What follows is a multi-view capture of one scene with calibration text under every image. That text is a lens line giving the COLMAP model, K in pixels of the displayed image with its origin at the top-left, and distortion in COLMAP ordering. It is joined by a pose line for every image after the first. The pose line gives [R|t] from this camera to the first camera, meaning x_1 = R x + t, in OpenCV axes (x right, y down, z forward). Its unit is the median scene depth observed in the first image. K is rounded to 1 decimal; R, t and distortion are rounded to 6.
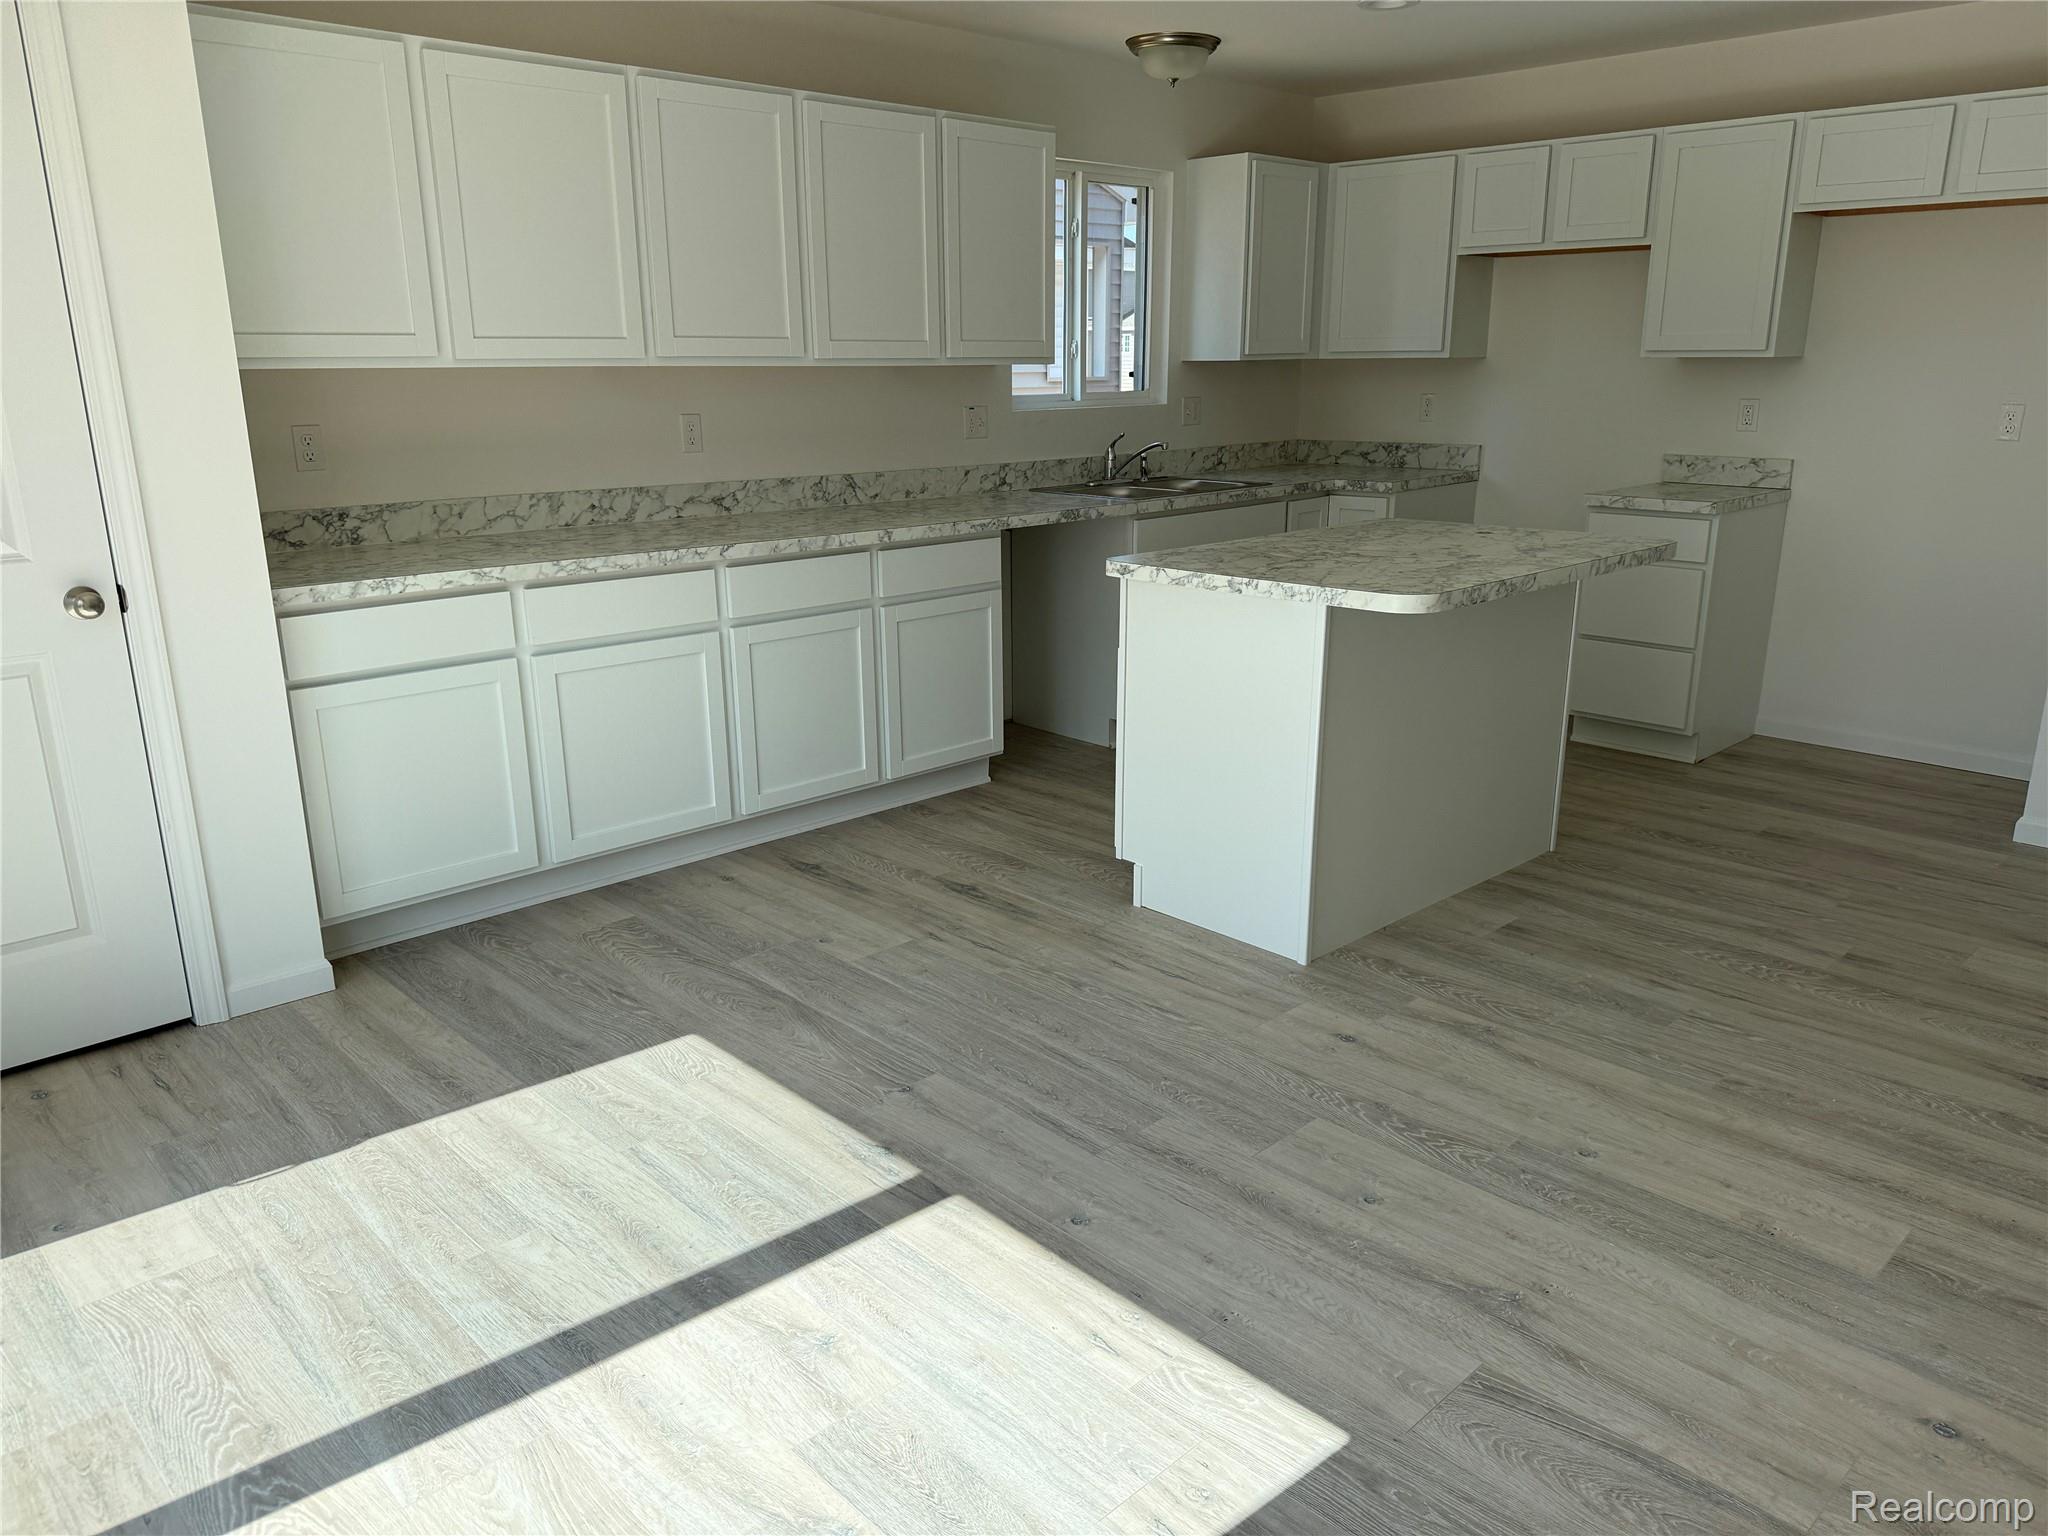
lens RADIAL K [[1443.5, 0, 1022.1], [0, 1443.5, 774.8], [0, 0, 1]] dist [0.066999, -0.089736]
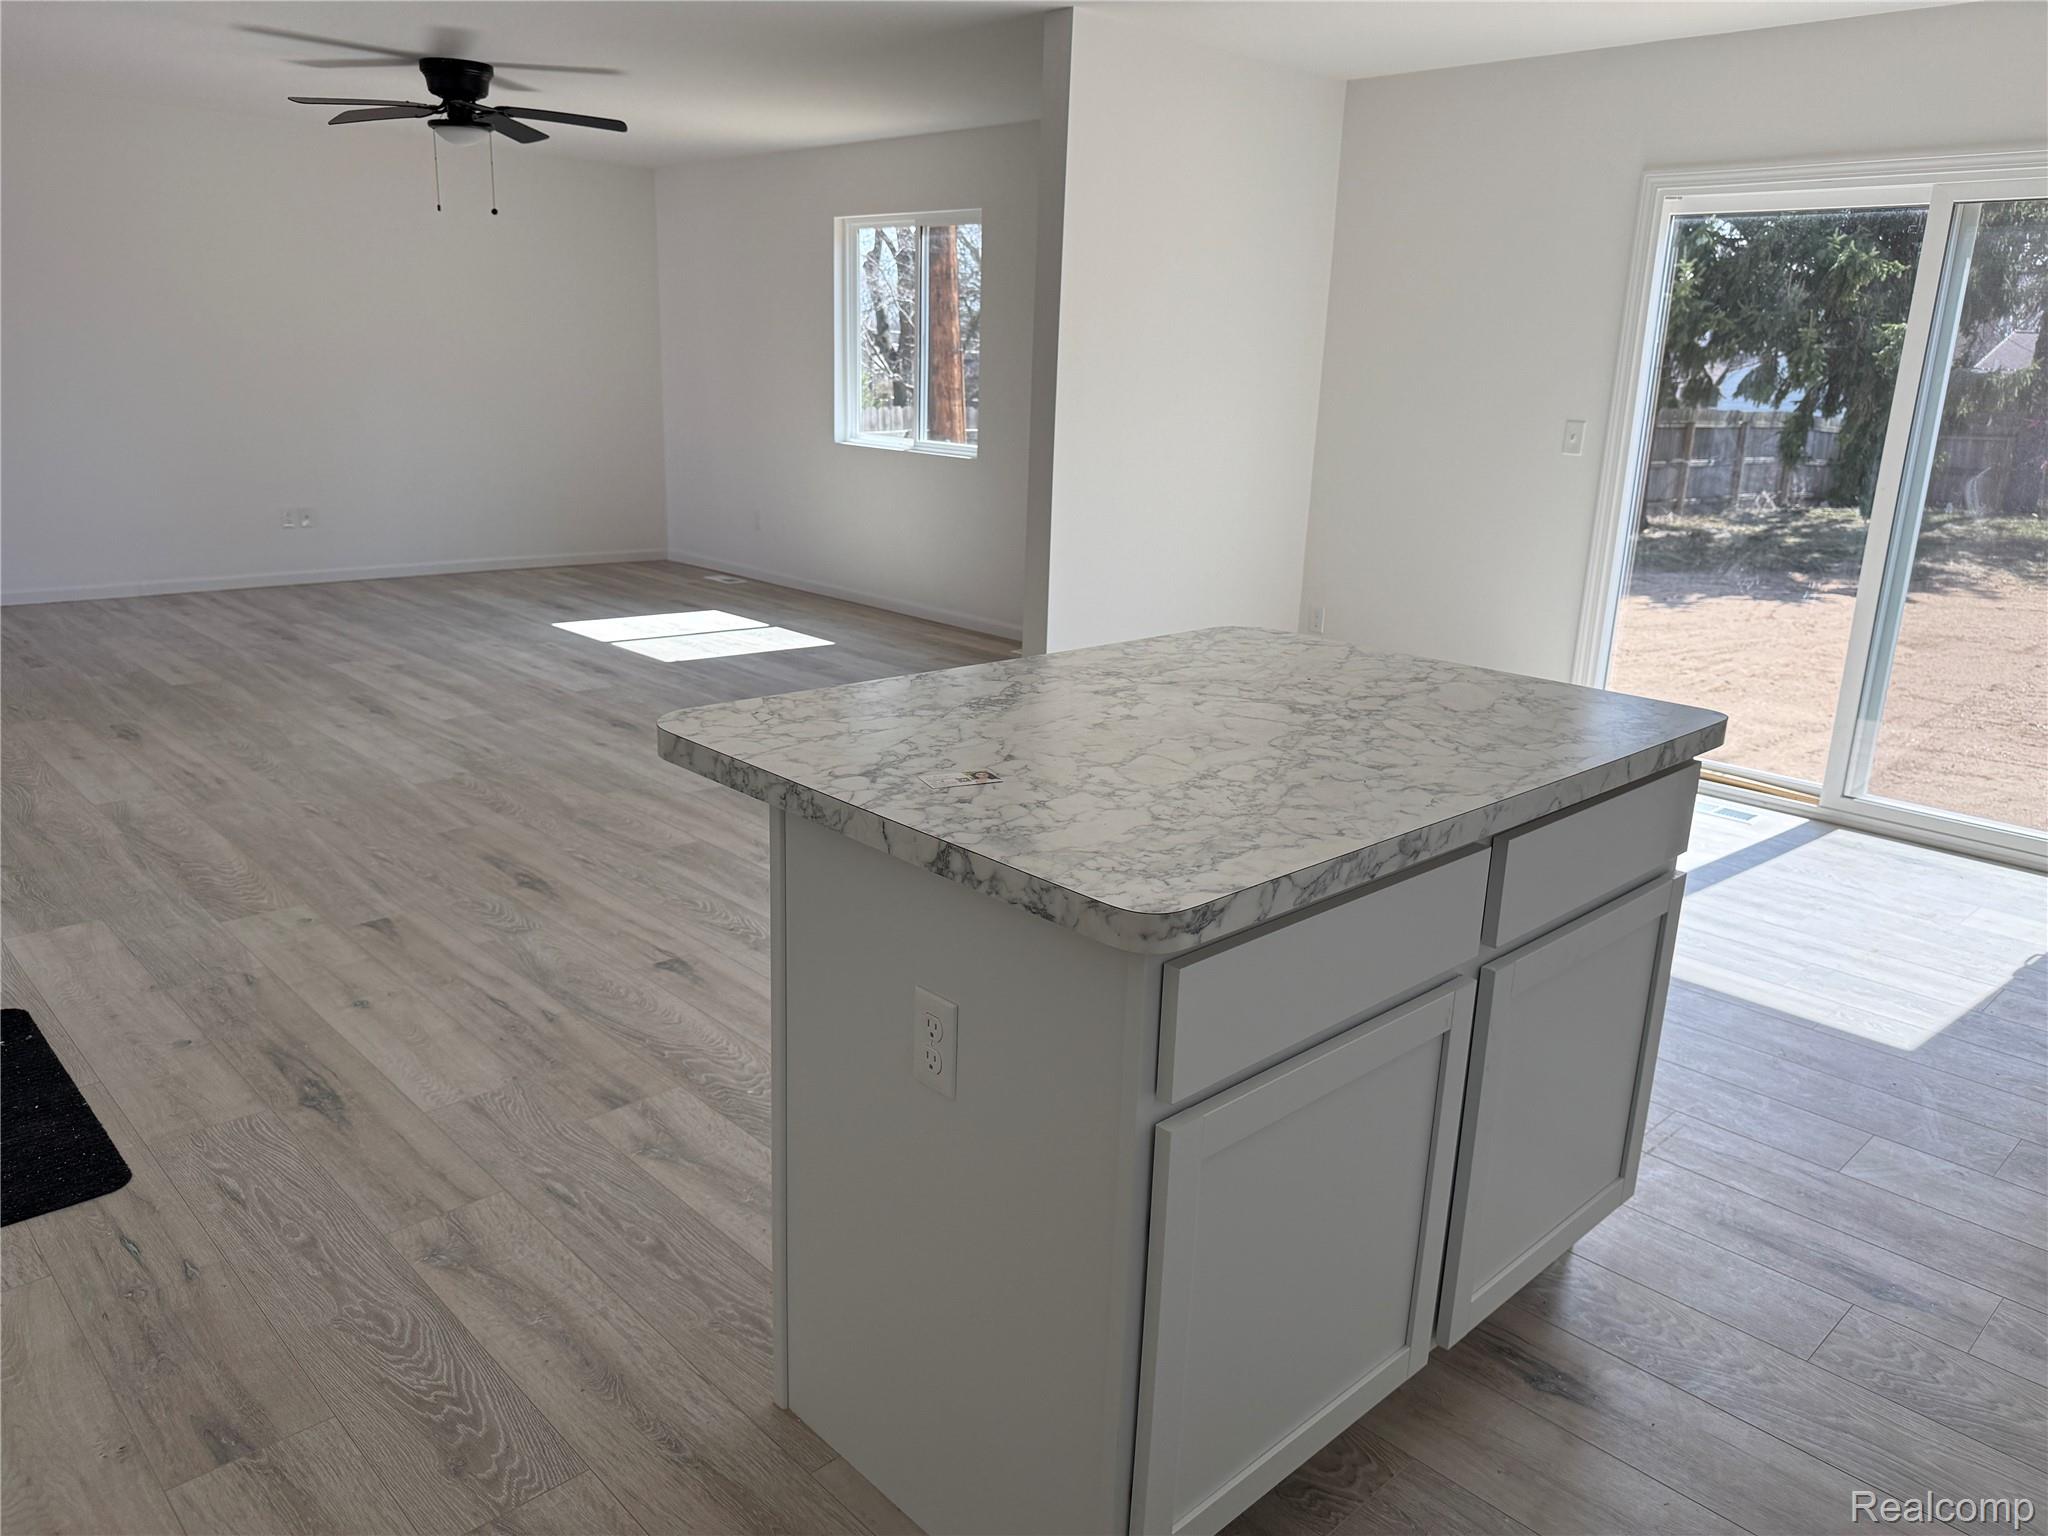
lens RADIAL K [[1443.5, 0, 1008.4], [0, 1443.5, 772.9], [0, 0, 1]] dist [0.066999, -0.089736]
pose [[-0.999676, -0.025395, -0.001650, 0.274943], [-0.022366, 0.845791, 0.533045, -0.343733], [-0.012142, 0.532910, -0.846085, 1.192926]]
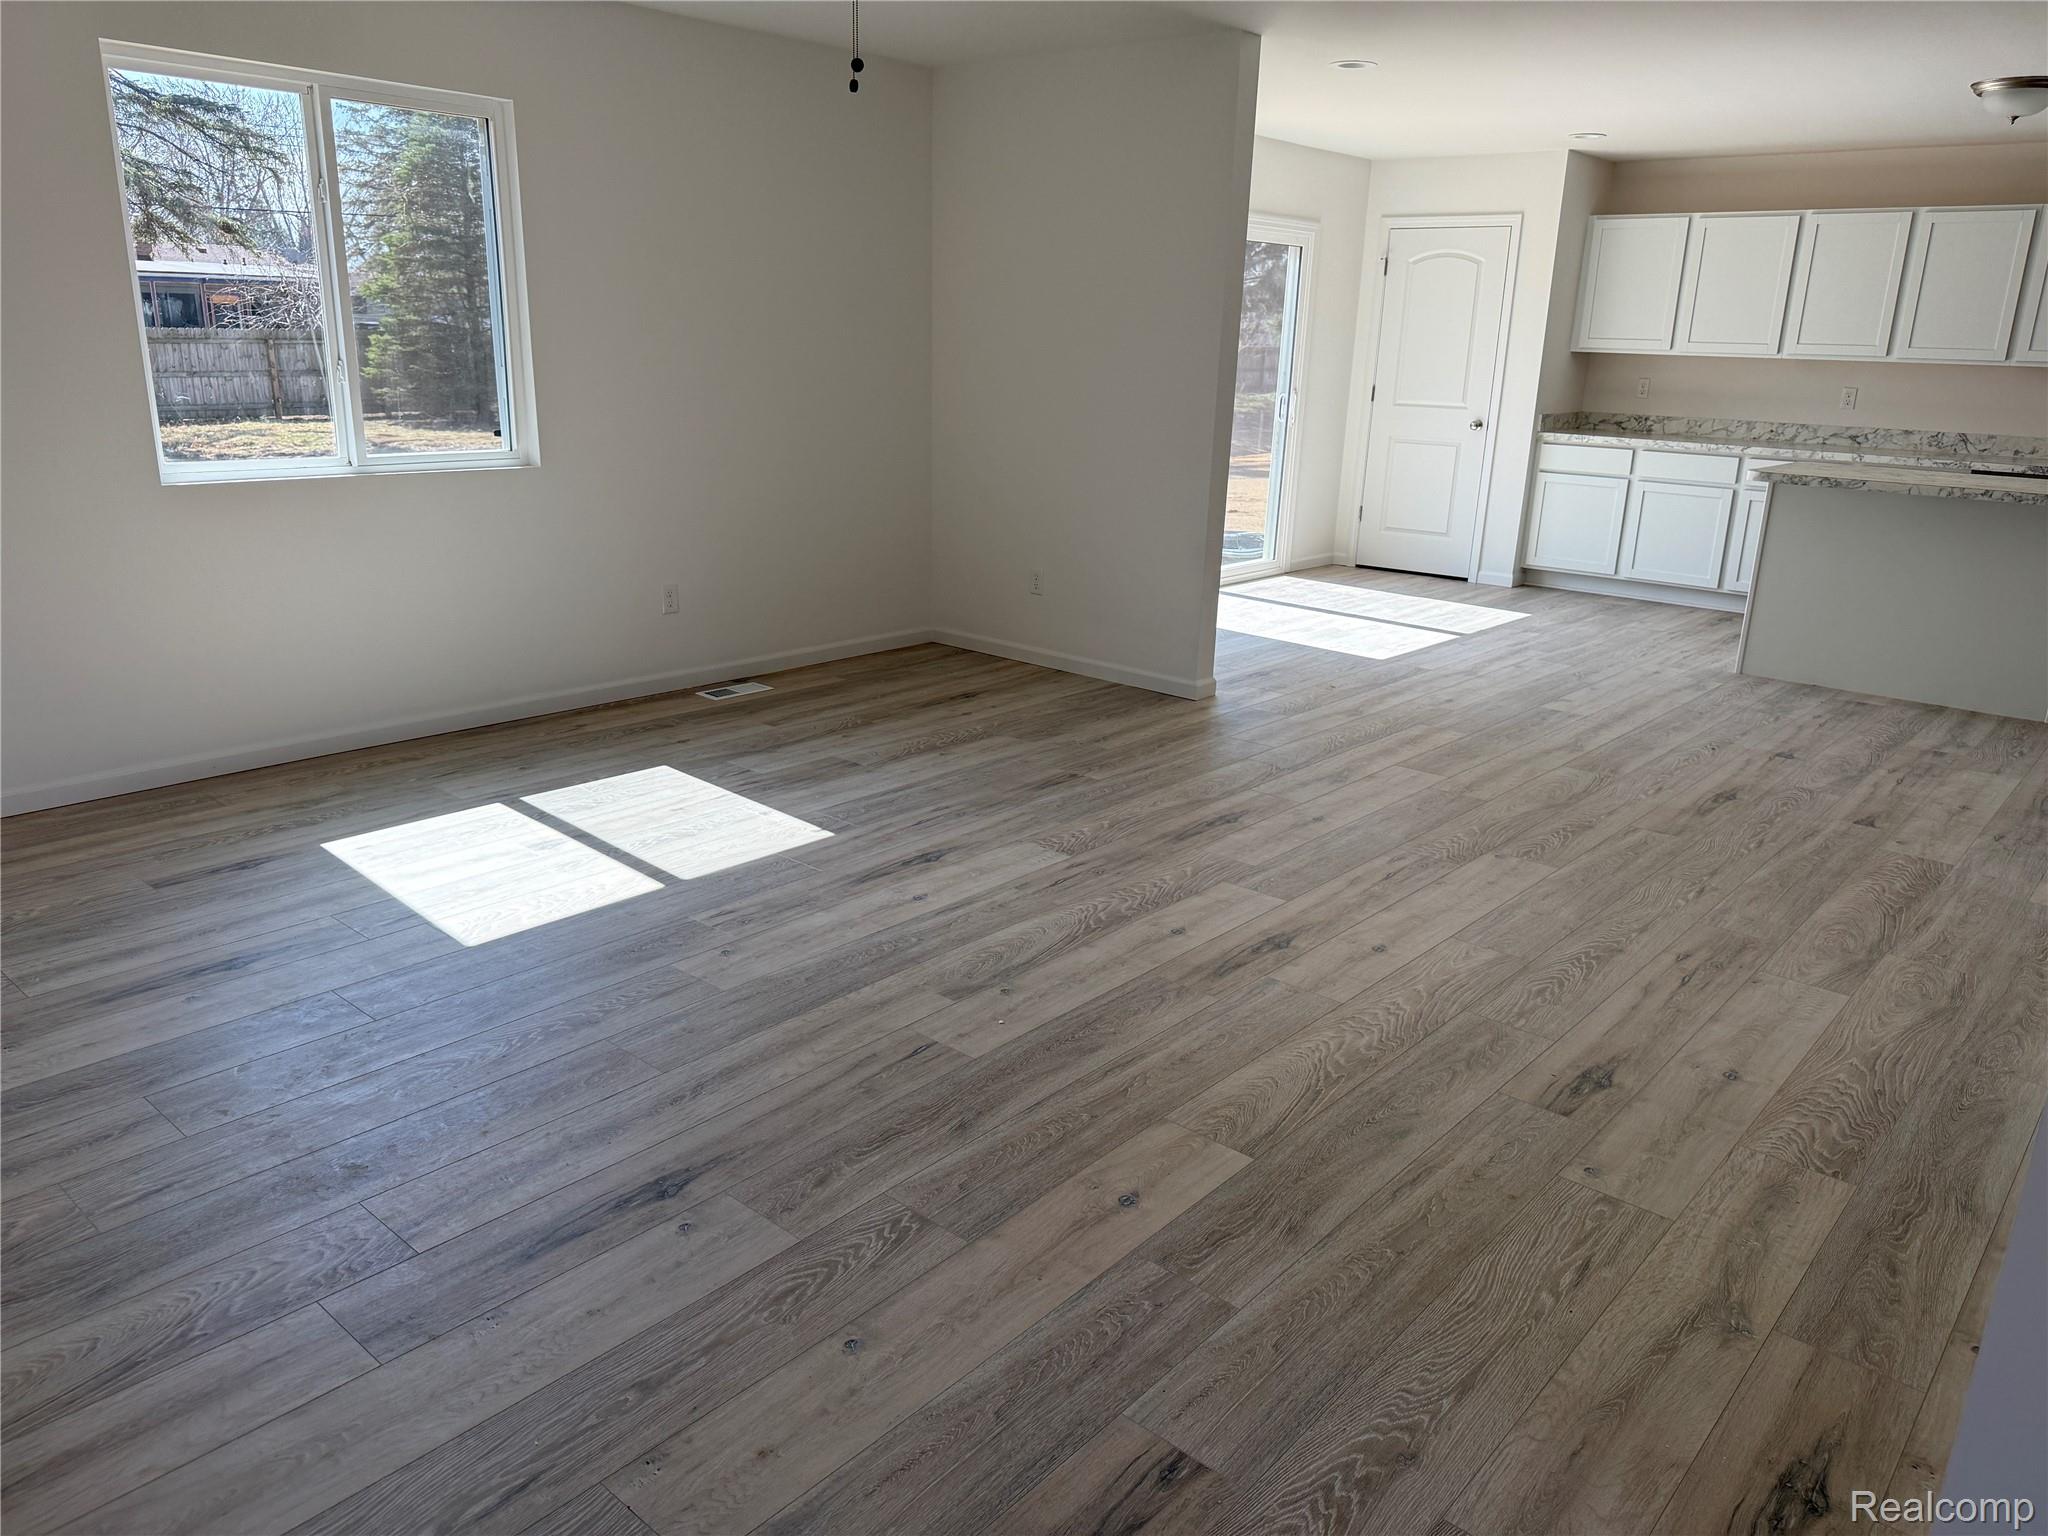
lens RADIAL K [[1443.5, 0, 1010.2], [0, 1443.5, 762.8], [0, 0, 1]] dist [0.066999, -0.089736]
pose [[0.083702, 0.292464, -0.952606, 1.498318], [-0.303233, 0.918101, 0.255226, 0.029431], [0.949233, 0.267499, 0.165531, -0.149268]]
